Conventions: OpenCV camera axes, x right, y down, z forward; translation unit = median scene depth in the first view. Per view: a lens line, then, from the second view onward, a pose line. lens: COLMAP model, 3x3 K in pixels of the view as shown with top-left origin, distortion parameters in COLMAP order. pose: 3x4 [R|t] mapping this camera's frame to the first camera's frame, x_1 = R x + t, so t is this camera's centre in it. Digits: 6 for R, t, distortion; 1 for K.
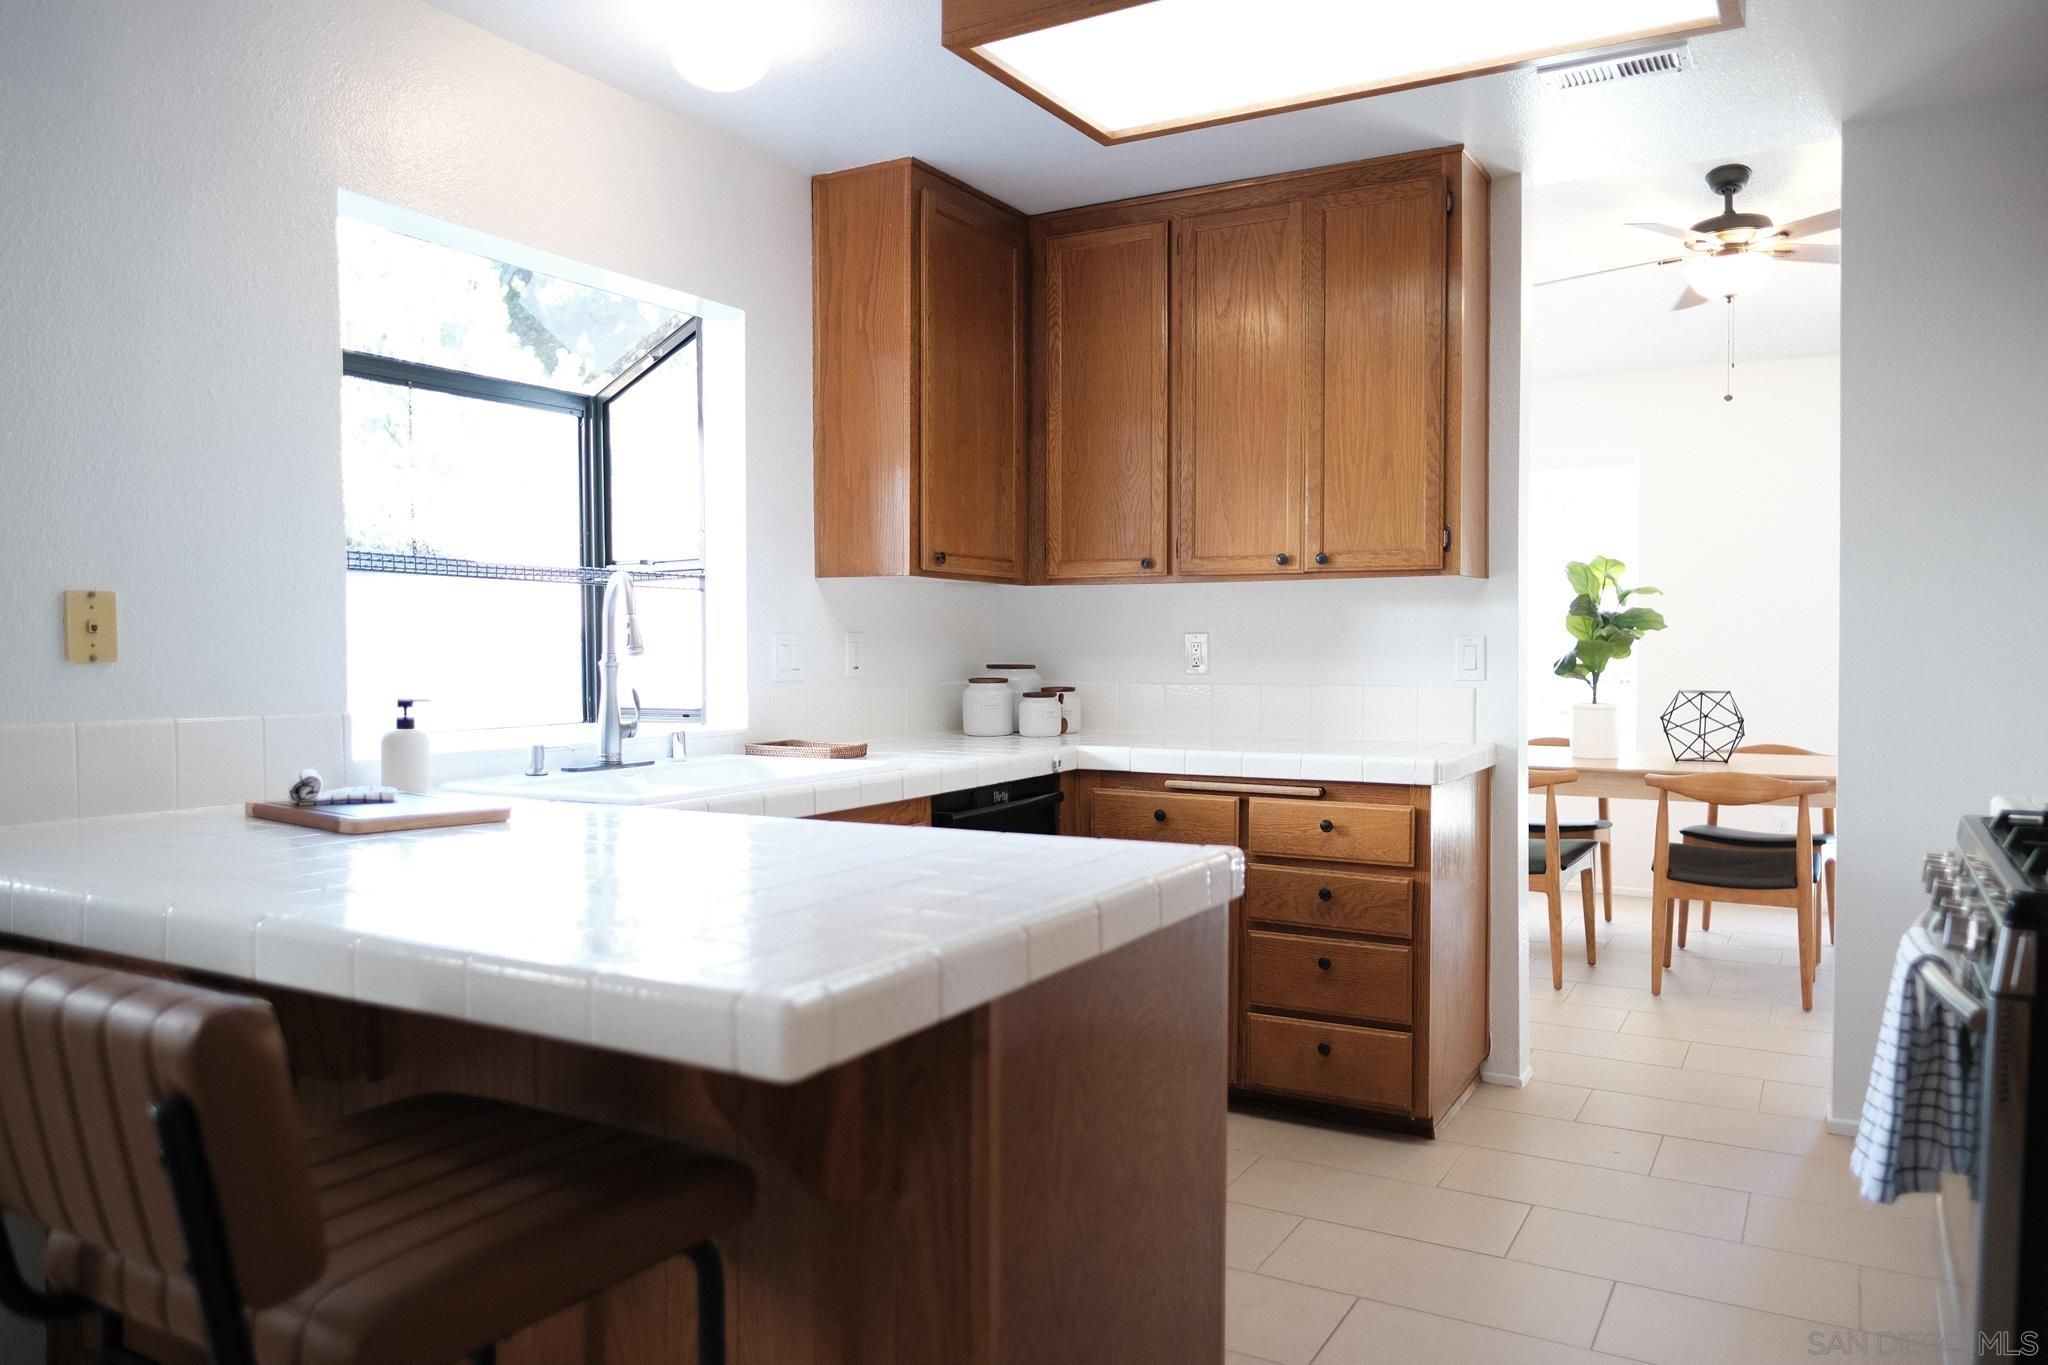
lens RADIAL K [[1434.6, 0, 1019.7], [0, 1434.6, 685.6], [0, 0, 1]] dist [-0.015886, 0.007700]
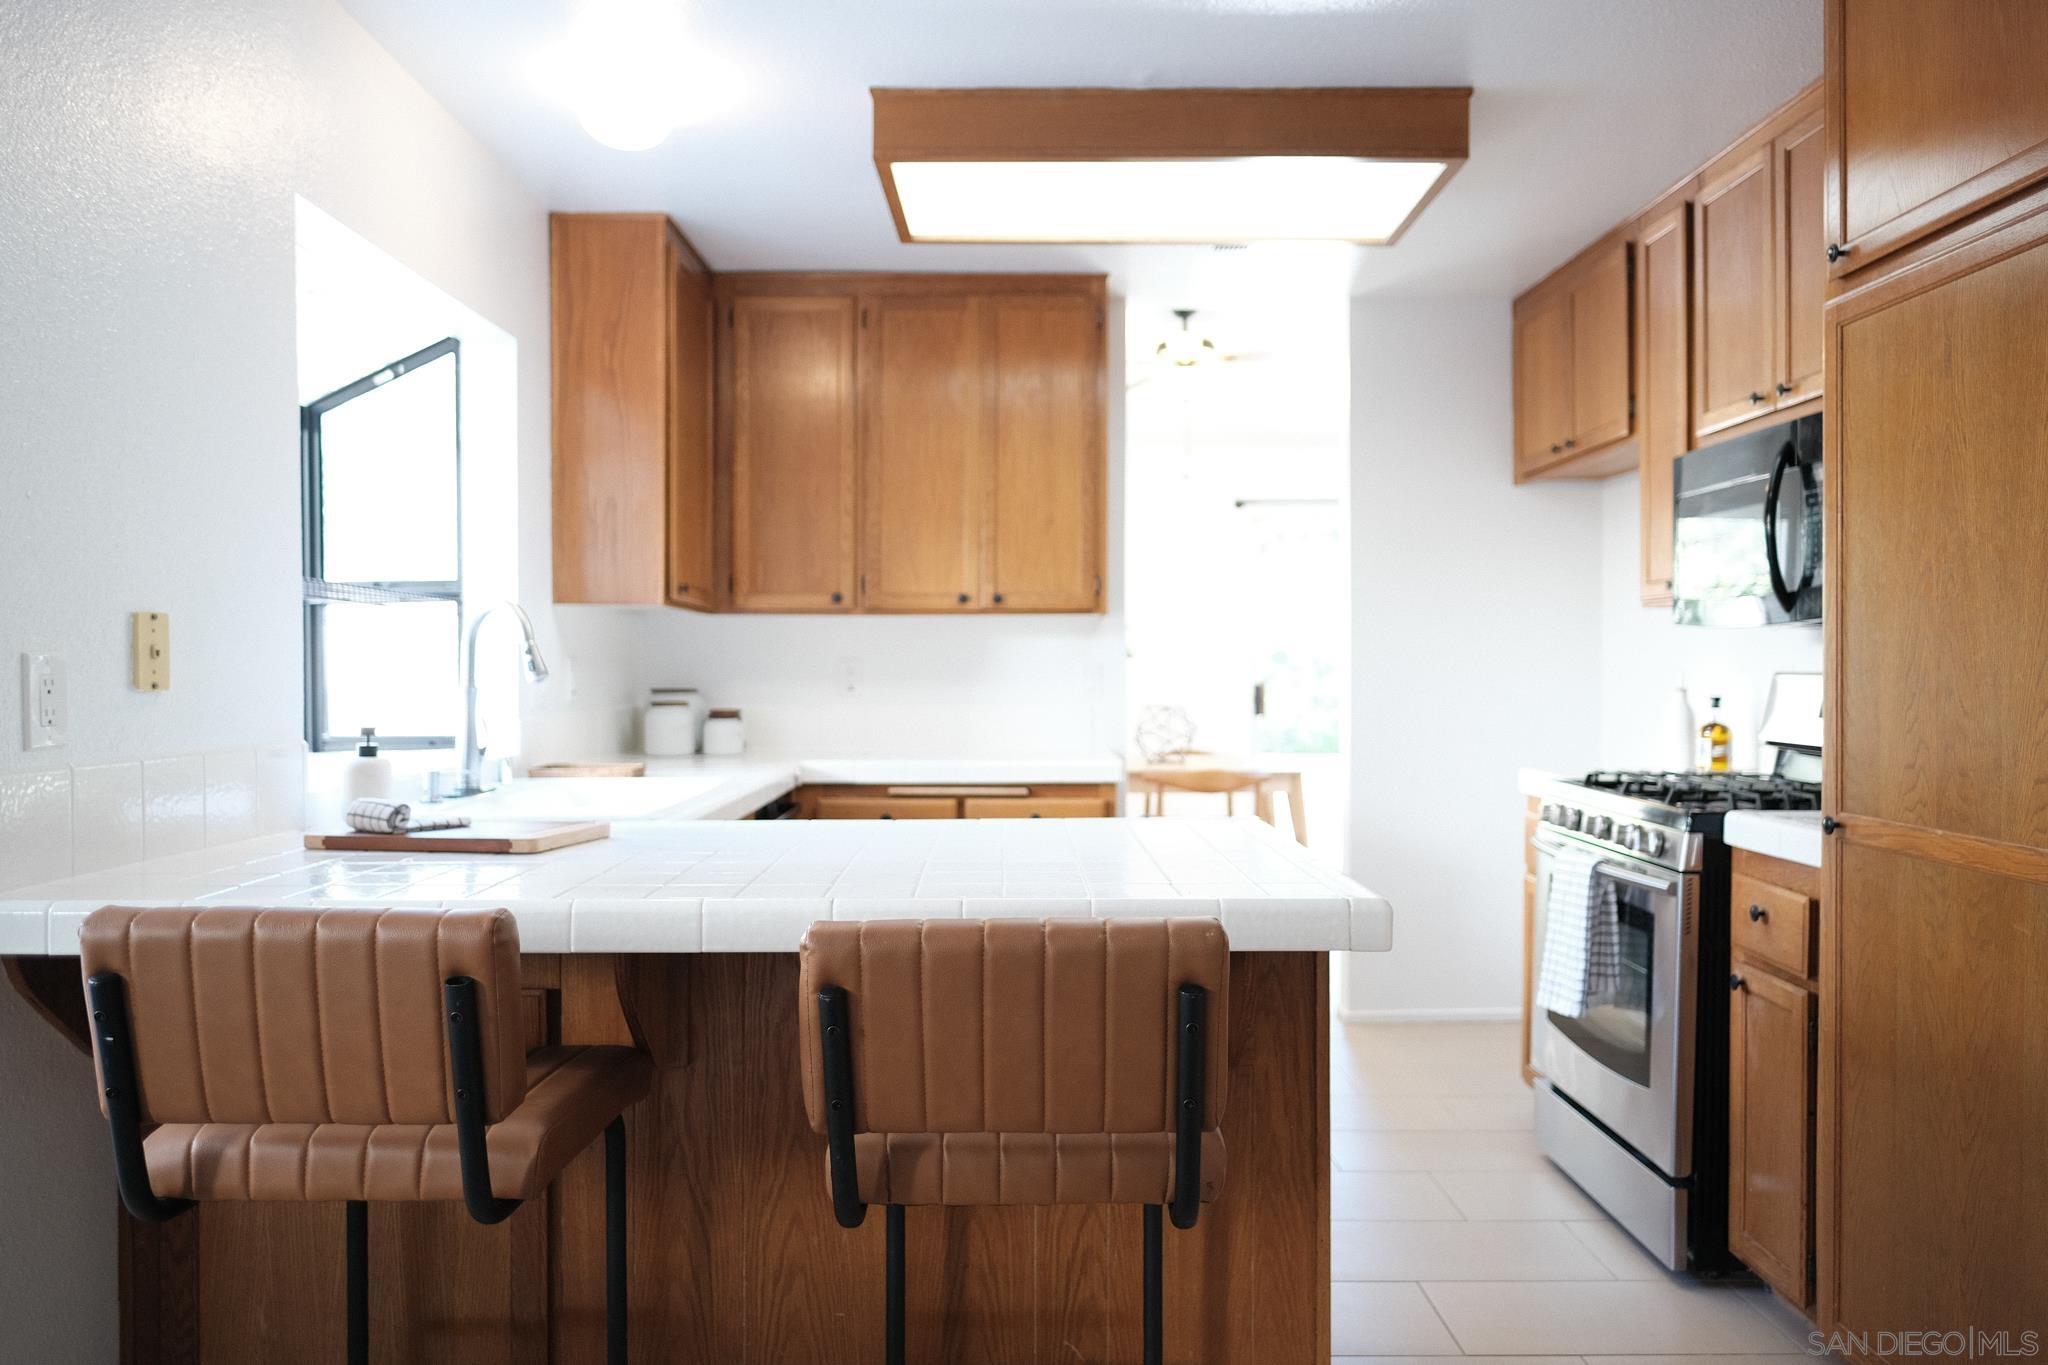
lens RADIAL K [[1434.6, 0, 1019.7], [0, 1434.6, 685.6], [0, 0, 1]] dist [-0.015886, 0.007700]
pose [[0.864128, -0.005304, 0.503244, -0.375645], [0.013789, 0.999819, -0.013140, 0.000286], [-0.503083, 0.018294, 0.864045, -0.043331]]
